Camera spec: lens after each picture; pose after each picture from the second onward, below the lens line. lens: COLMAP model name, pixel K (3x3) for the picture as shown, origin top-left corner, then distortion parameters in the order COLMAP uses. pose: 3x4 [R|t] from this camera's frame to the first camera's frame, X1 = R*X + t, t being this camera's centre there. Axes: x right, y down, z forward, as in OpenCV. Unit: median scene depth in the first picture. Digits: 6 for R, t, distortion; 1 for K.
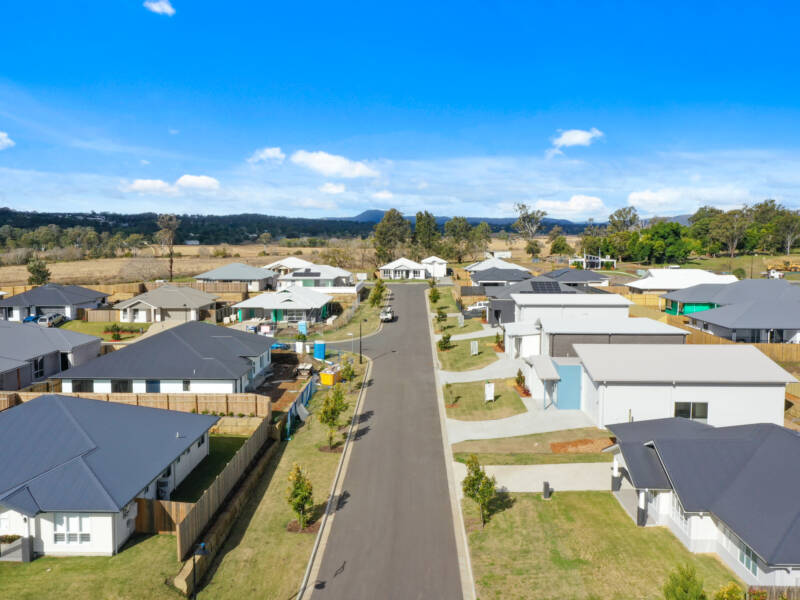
lens RADIAL K [[710.8, 0, 402.9], [0, 710.8, 299.6], [0, 0, 1]] dist [0.008721, 0.002405]
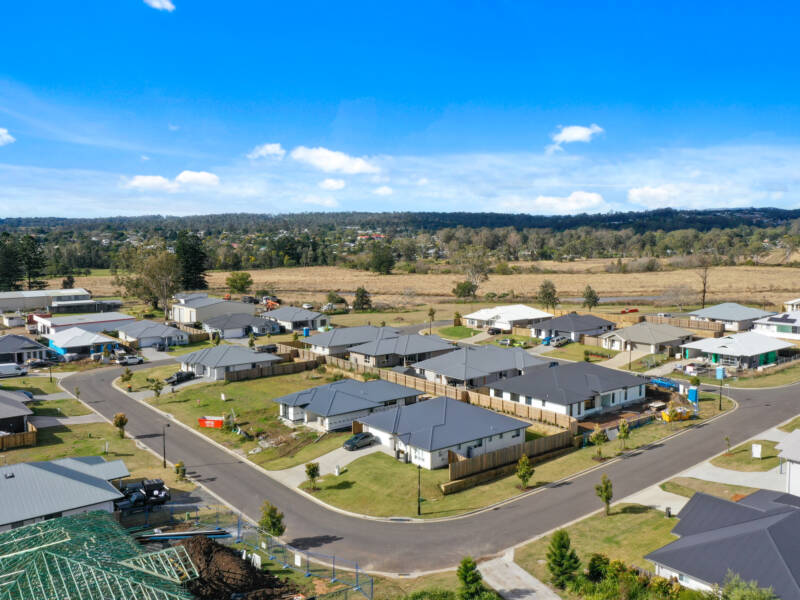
lens RADIAL K [[710.8, 0, 403.8], [0, 710.8, 296.5], [0, 0, 1]] dist [0.008721, 0.002405]
pose [[0.644920, 0.064931, -0.761487, 0.411850], [-0.062342, 0.997533, 0.032260, -0.091160], [0.761703, 0.026668, 0.647377, -0.194467]]
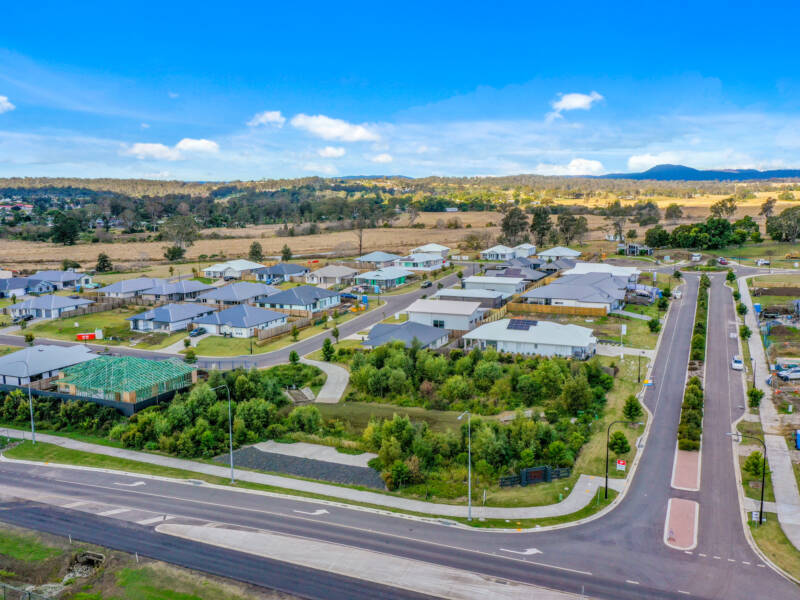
lens RADIAL K [[710.8, 0, 402.0], [0, 710.8, 298.5], [0, 0, 1]] dist [0.008721, 0.002405]
pose [[0.923217, 0.043963, -0.381757, 0.711738], [-0.021988, 0.997850, 0.061739, -0.062136], [0.383650, -0.048604, 0.922199, -0.892319]]
